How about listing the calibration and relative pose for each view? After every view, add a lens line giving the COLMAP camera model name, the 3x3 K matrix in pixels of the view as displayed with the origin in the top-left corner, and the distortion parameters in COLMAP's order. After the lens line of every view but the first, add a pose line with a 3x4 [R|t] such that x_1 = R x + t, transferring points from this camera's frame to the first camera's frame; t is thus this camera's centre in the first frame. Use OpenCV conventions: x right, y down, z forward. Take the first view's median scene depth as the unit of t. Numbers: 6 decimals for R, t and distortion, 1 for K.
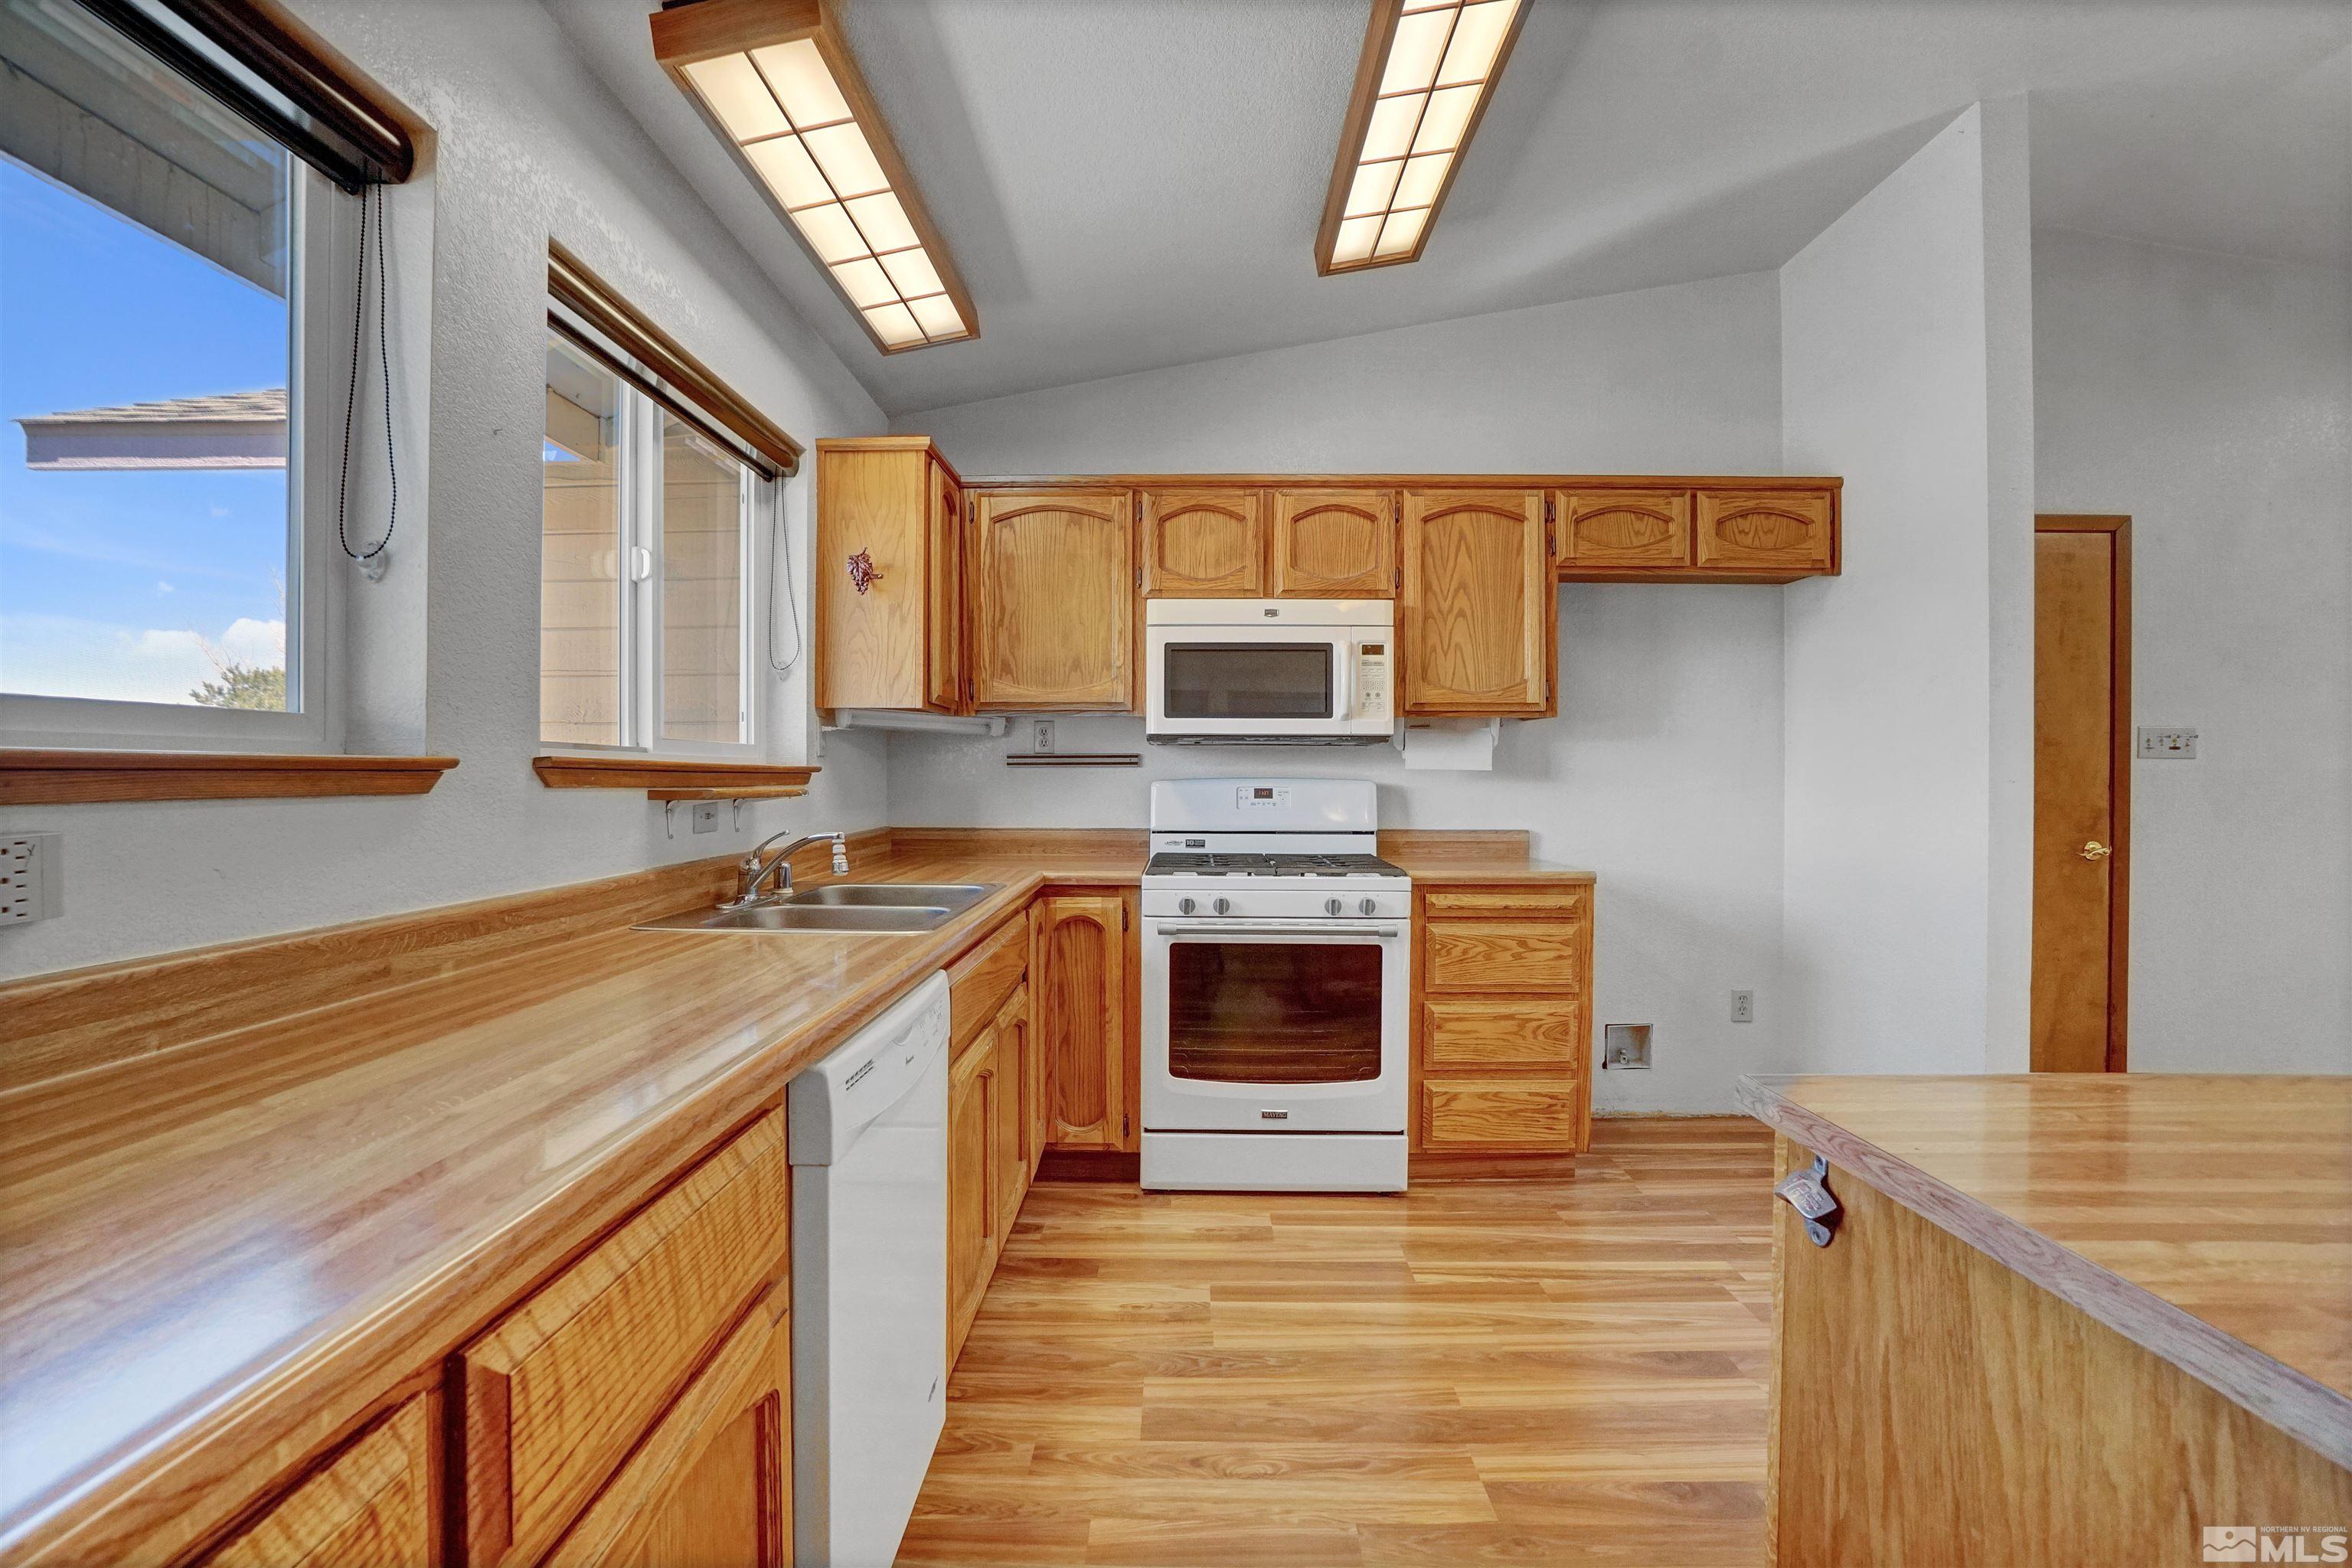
lens RADIAL K [[1054.8, 0, 1165.6], [0, 1054.8, 777.2], [0, 0, 1]] dist [-0.062001, 0.020797]
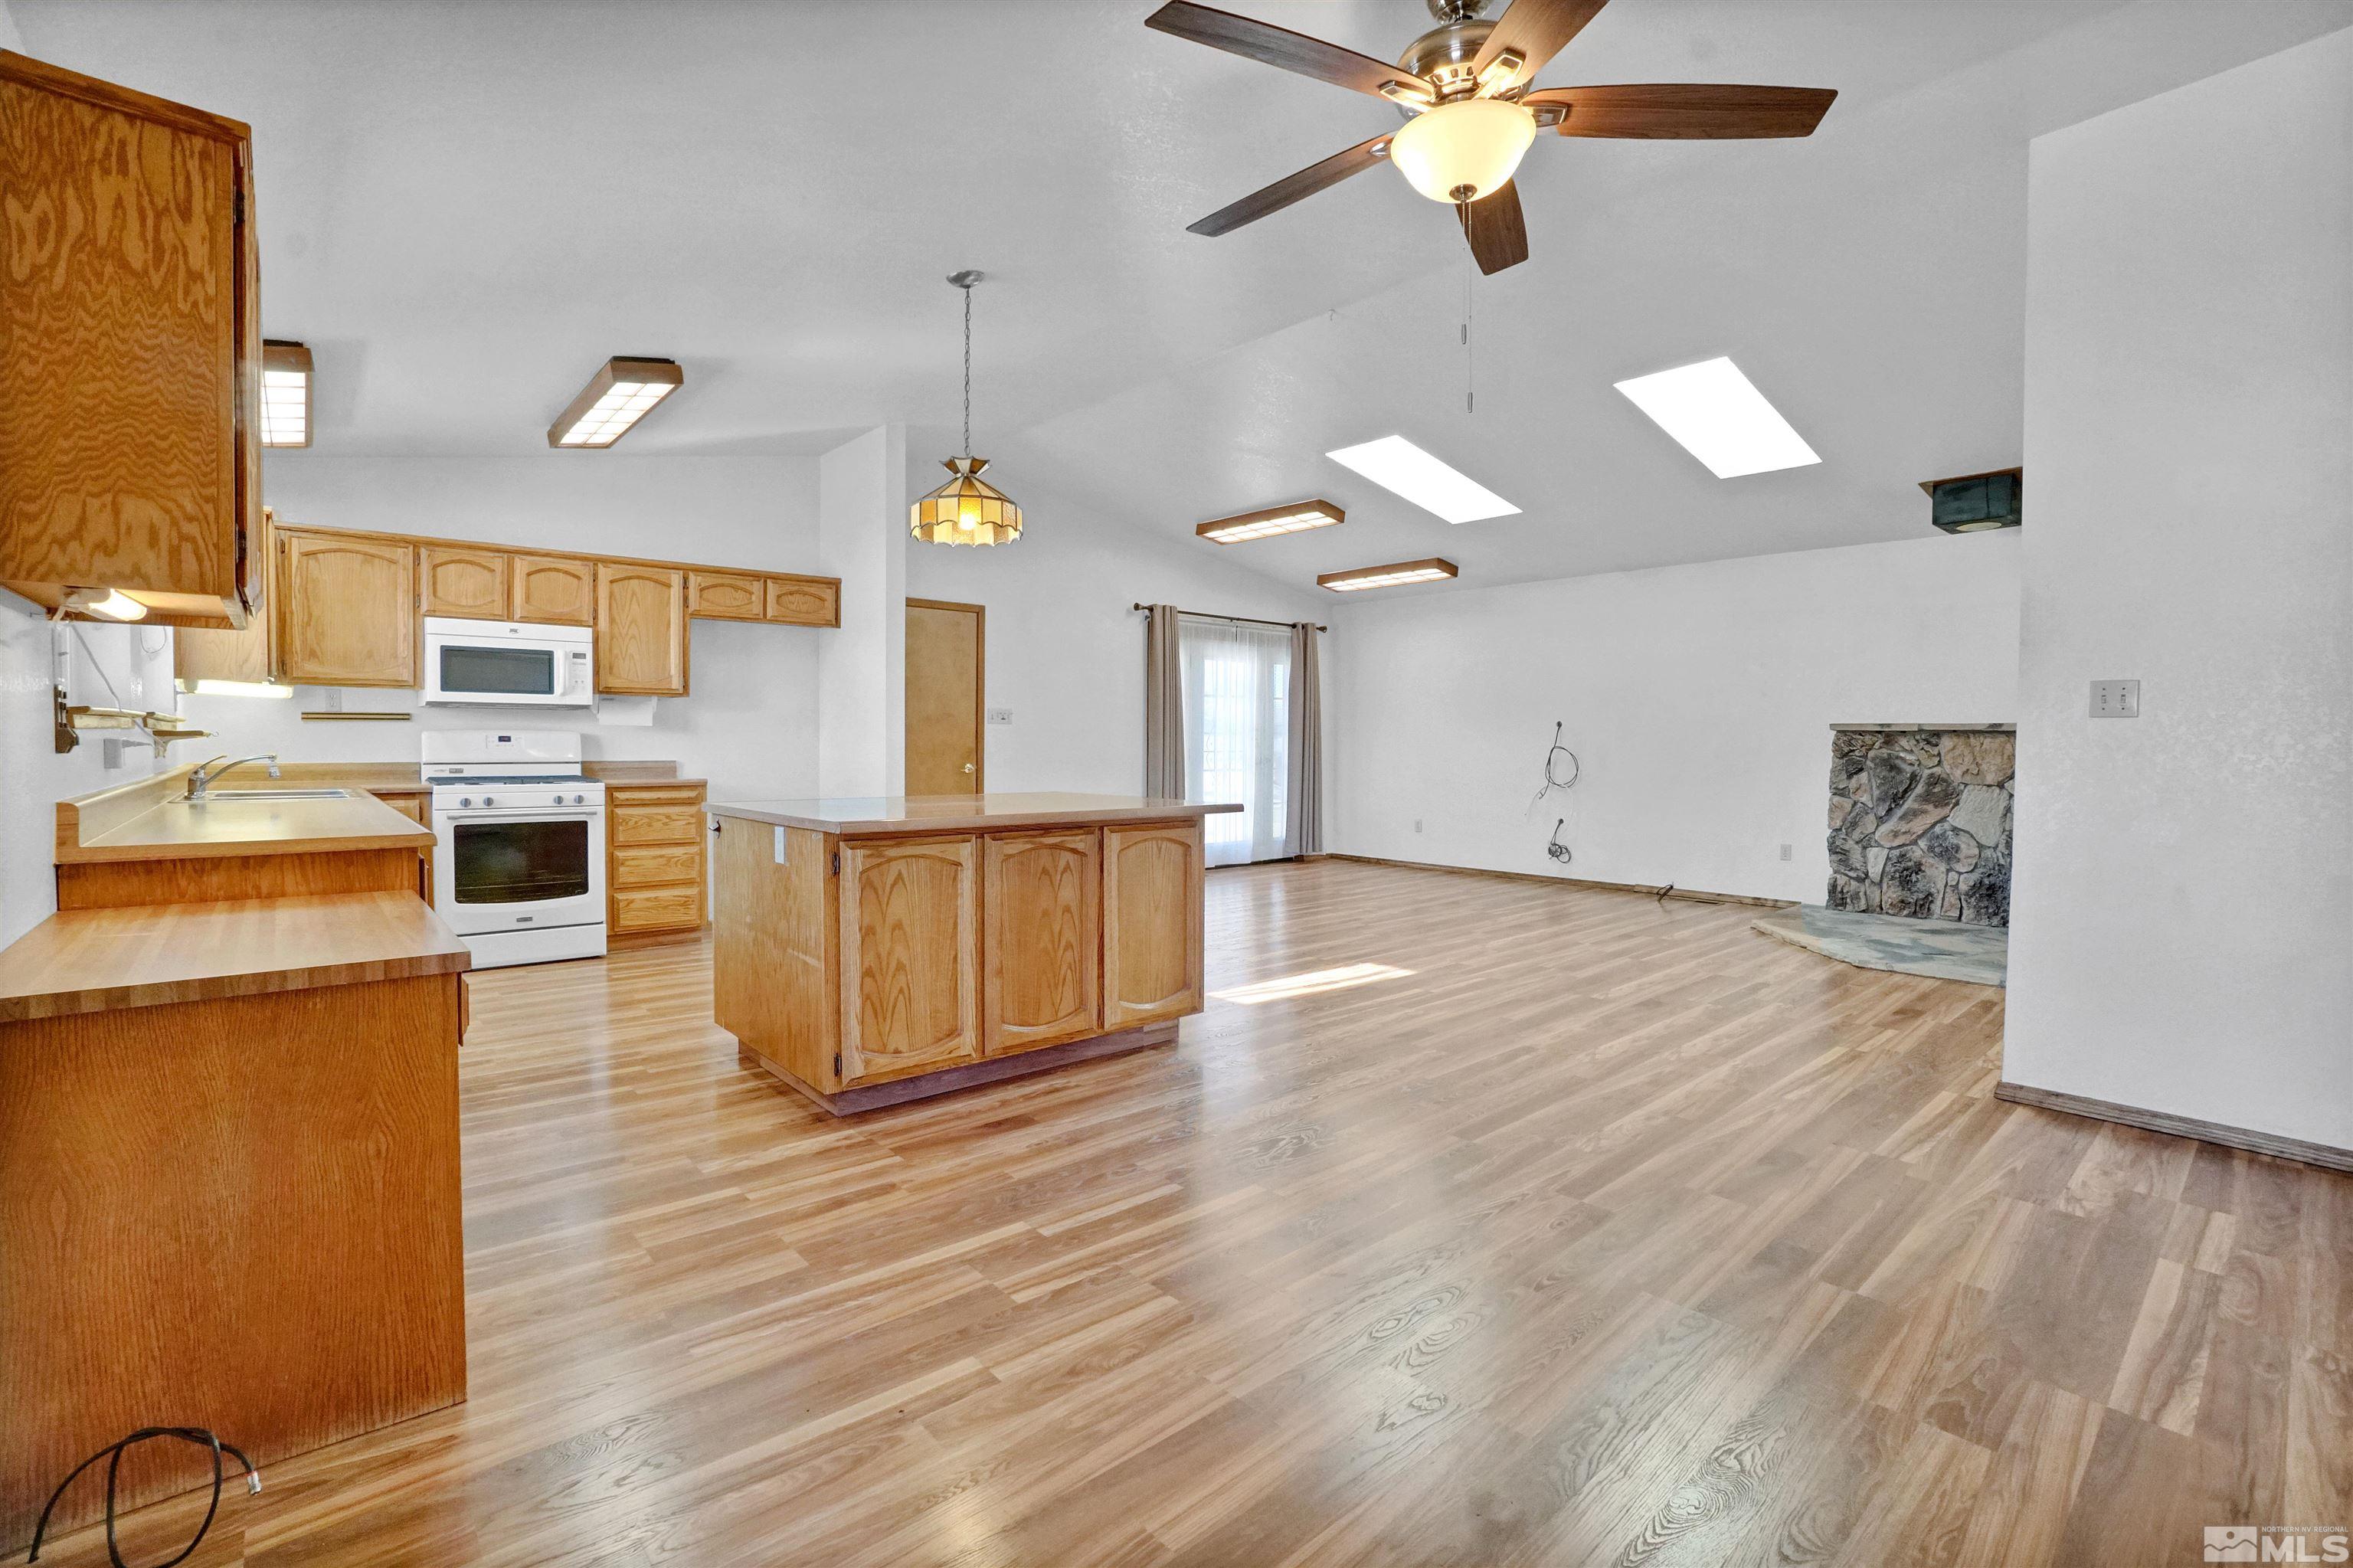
lens RADIAL K [[1055.3, 0, 1163.2], [0, 1055.3, 771.6], [0, 0, 1]] dist [-0.062001, 0.020797]
pose [[0.741547, -0.016750, 0.670691, -0.247658], [-0.004152, 0.999555, 0.029553, 0.016391], [-0.670888, -0.024699, 0.741148, -0.956373]]
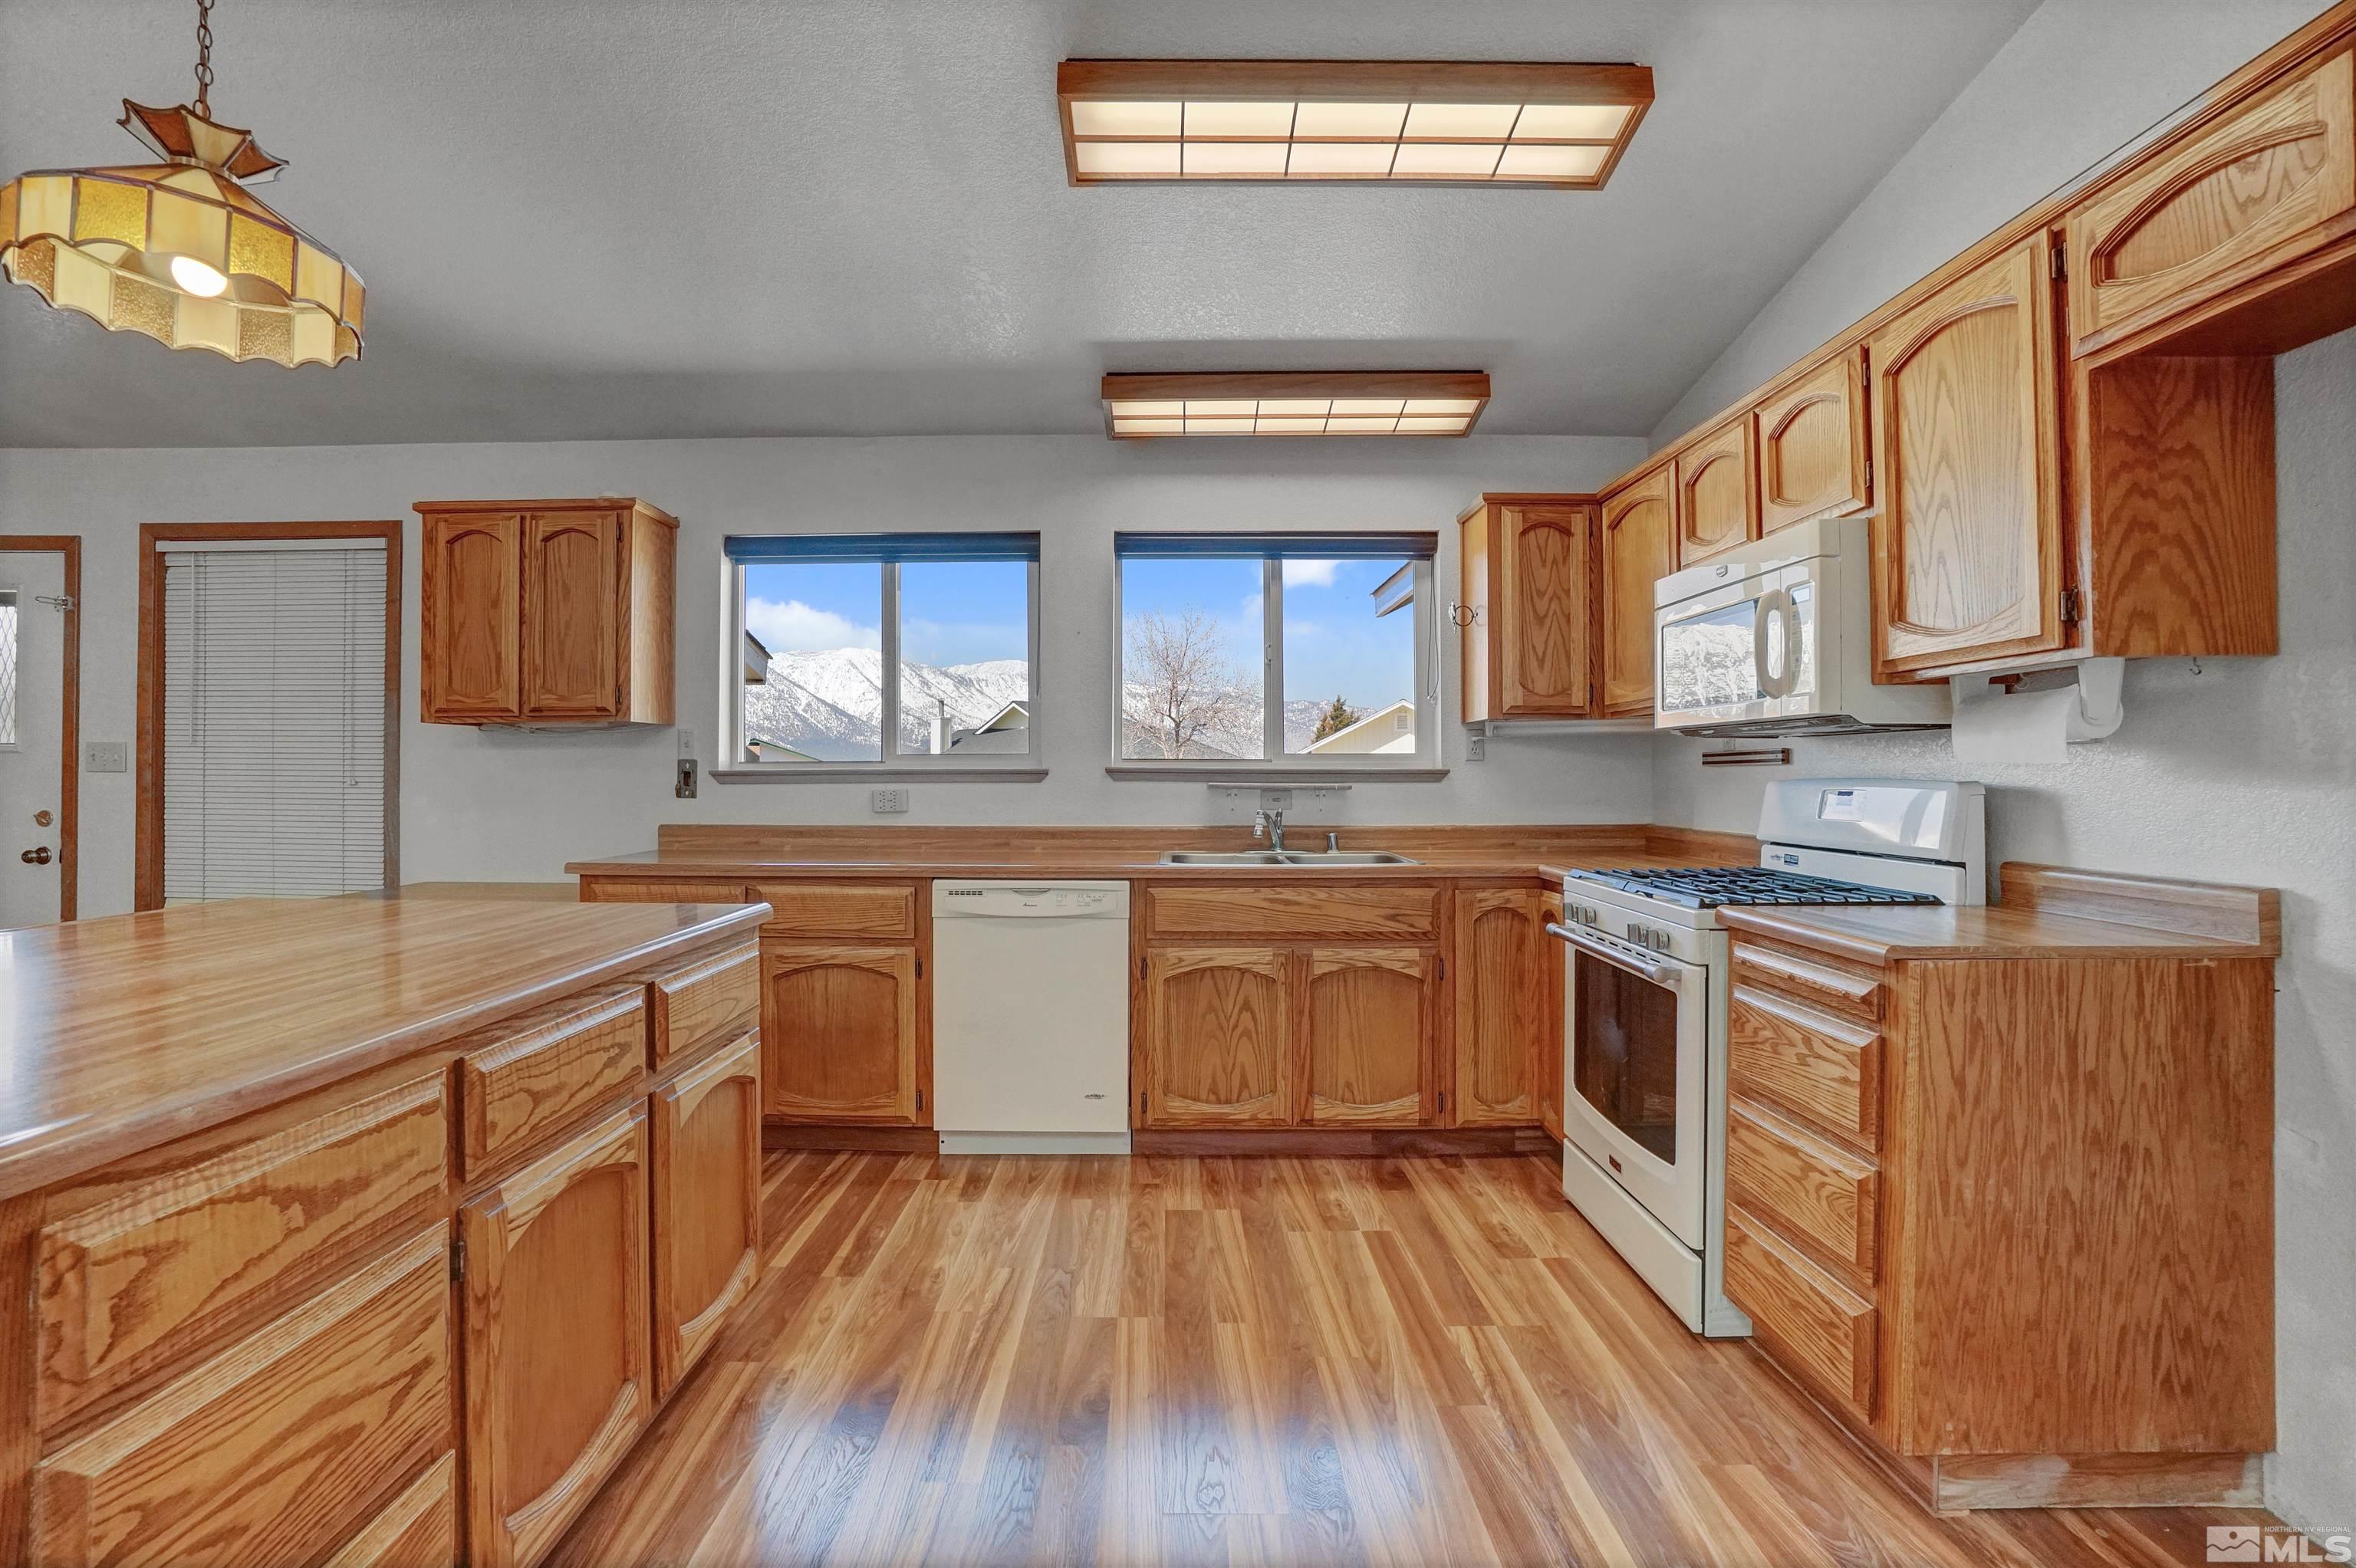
lens RADIAL K [[1056.5, 0, 1162.7], [0, 1056.5, 771.1], [0, 0, 1]] dist [-0.062001, 0.020797]
pose [[0.015504, -0.006948, -0.999856, 0.913934], [-0.002052, 0.999974, -0.006980, 0.002368], [0.999878, 0.002160, 0.015489, 0.580465]]
